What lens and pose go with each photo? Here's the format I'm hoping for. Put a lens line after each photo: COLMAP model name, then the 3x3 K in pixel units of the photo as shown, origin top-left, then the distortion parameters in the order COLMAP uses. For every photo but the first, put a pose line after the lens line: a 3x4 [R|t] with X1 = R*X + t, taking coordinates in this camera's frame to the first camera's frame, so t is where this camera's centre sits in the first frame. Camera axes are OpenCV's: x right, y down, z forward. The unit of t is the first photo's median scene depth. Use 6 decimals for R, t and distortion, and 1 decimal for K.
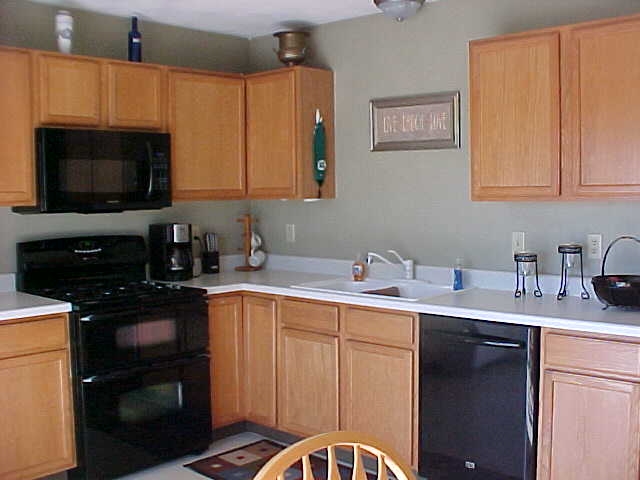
lens RADIAL K [[766.6, 0, 323.5], [0, 766.6, 243.1], [0, 0, 1]] dist [-0.249666, 0.445759]
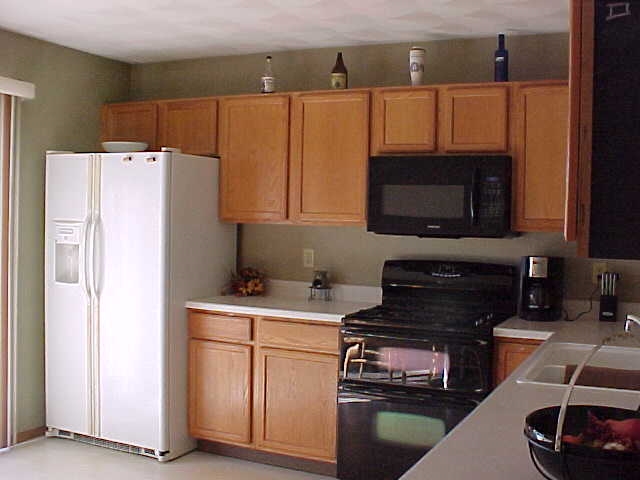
lens RADIAL K [[766.6, 0, 323.5], [0, 766.6, 243.1], [0, 0, 1]] dist [-0.249666, 0.445759]
pose [[0.291247, 0.052916, -0.955183, 0.618370], [-0.090079, 0.995550, 0.027686, -0.046009], [0.952397, 0.077978, 0.294717, 0.537452]]
